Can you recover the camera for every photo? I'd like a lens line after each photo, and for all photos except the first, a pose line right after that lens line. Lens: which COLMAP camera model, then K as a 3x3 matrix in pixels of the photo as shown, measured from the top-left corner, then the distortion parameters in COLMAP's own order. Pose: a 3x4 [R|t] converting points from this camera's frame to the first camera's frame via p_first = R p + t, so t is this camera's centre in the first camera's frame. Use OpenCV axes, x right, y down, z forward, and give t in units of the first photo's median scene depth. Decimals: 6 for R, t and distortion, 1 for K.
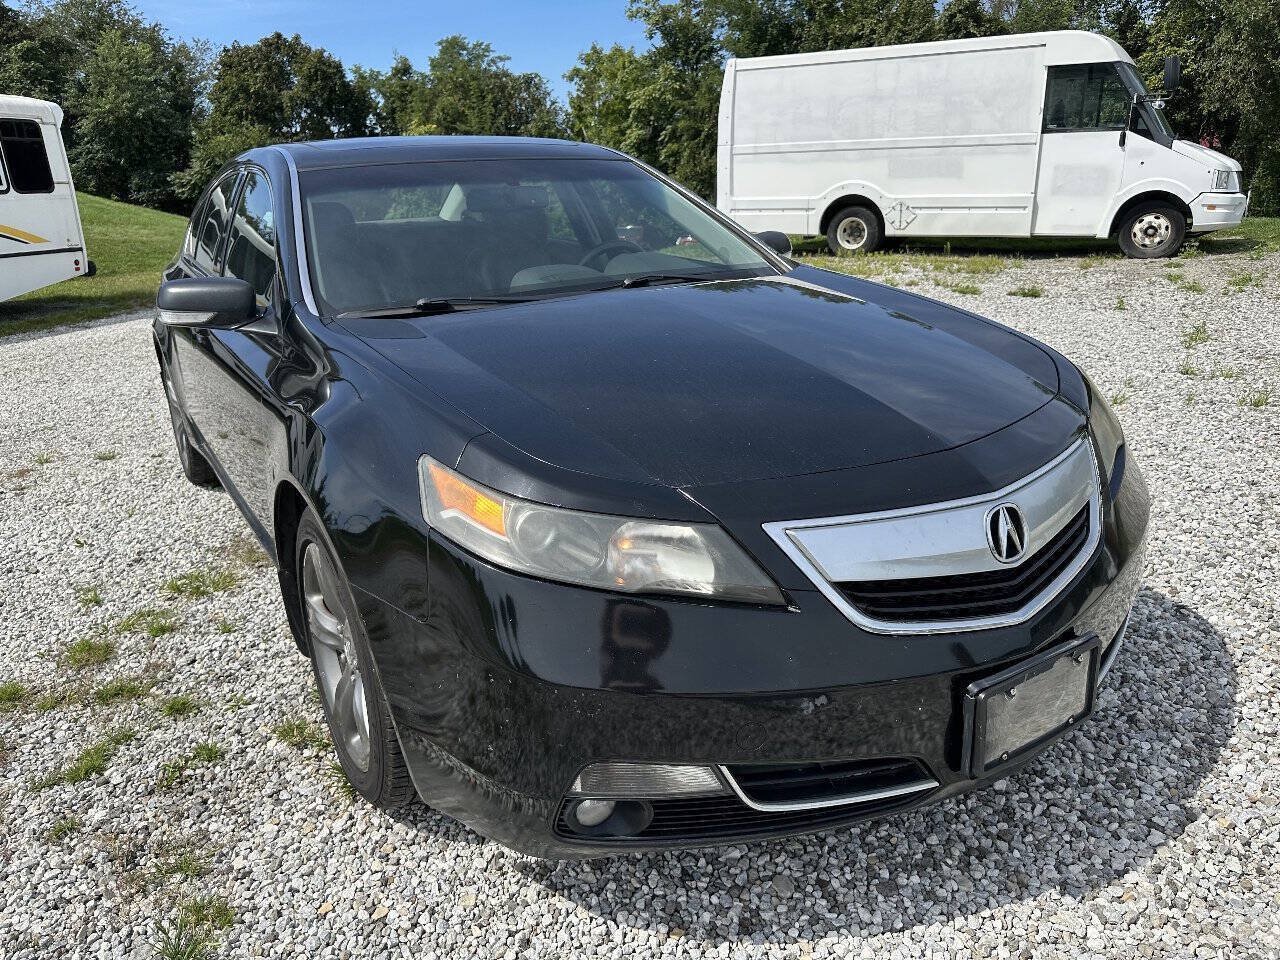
lens RADIAL K [[918.0, 0, 634.8], [0, 918.0, 483.5], [0, 0, 1]] dist [0.027648, -0.043014]
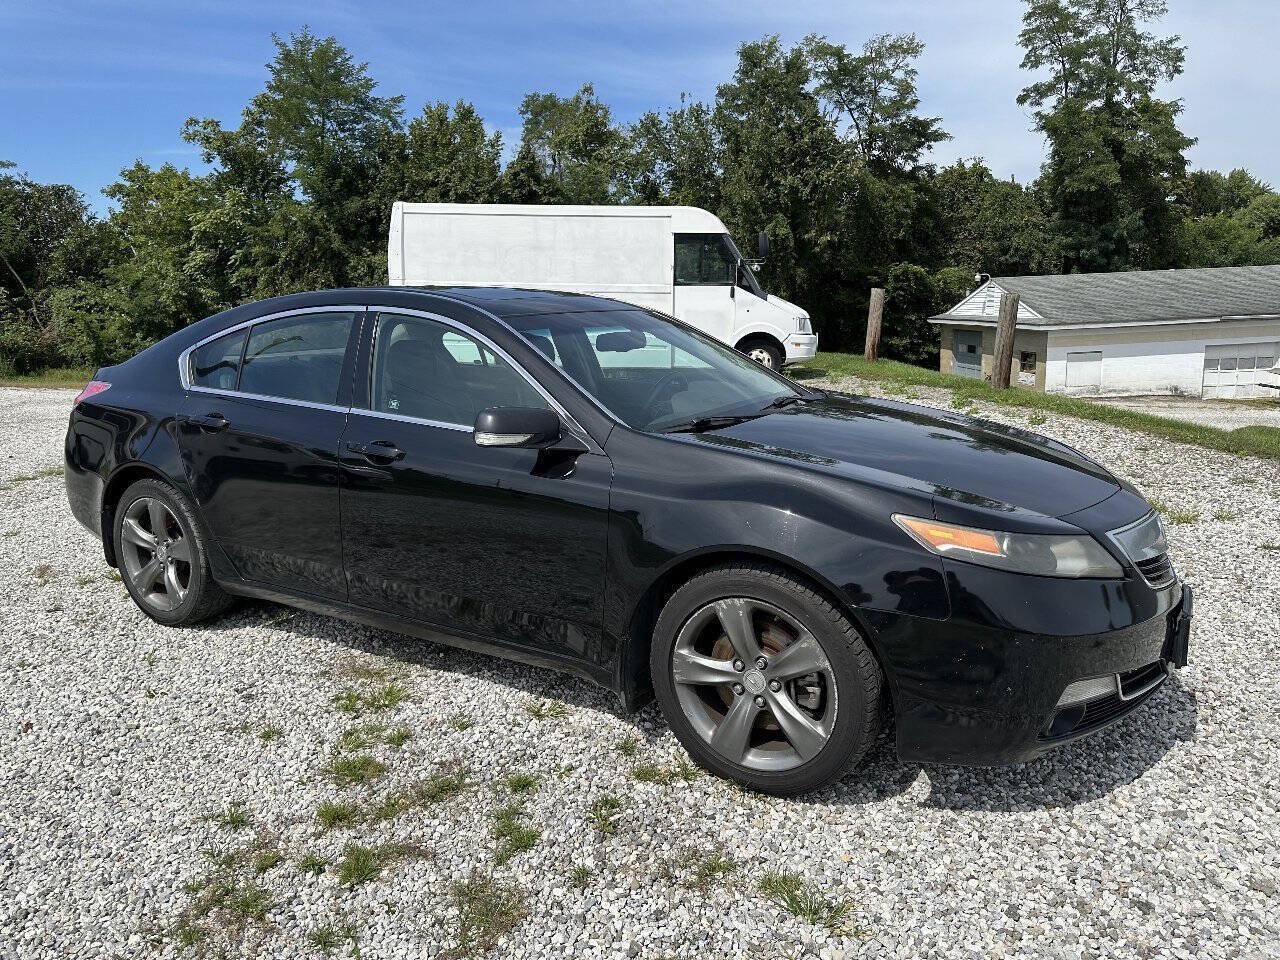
lens RADIAL K [[918.0, 0, 632.7], [0, 918.0, 492.9], [0, 0, 1]] dist [0.027648, -0.043014]
pose [[0.884382, -0.061743, 0.462662, -0.076479], [0.116862, 0.988933, -0.091408, 0.000736], [-0.451898, 0.134907, 0.881810, -0.008897]]
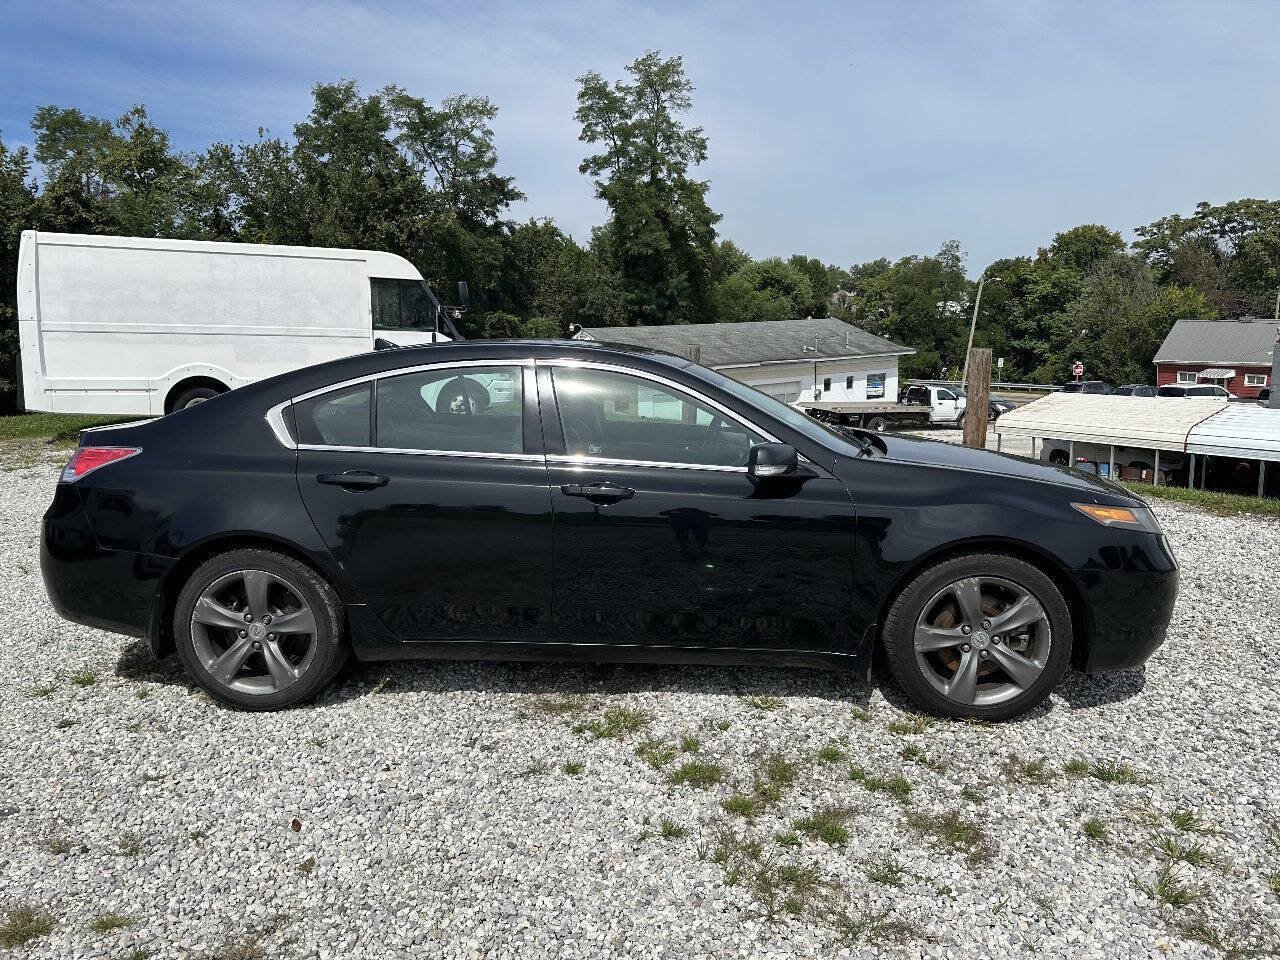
lens RADIAL K [[918.0, 0, 637.1], [0, 918.0, 512.5], [0, 0, 1]] dist [0.027648, -0.043014]
pose [[0.558260, -0.108816, 0.822499, -0.150664], [0.234813, 0.971551, -0.030840, -0.011169], [-0.795744, 0.210350, 0.567929, 0.033718]]
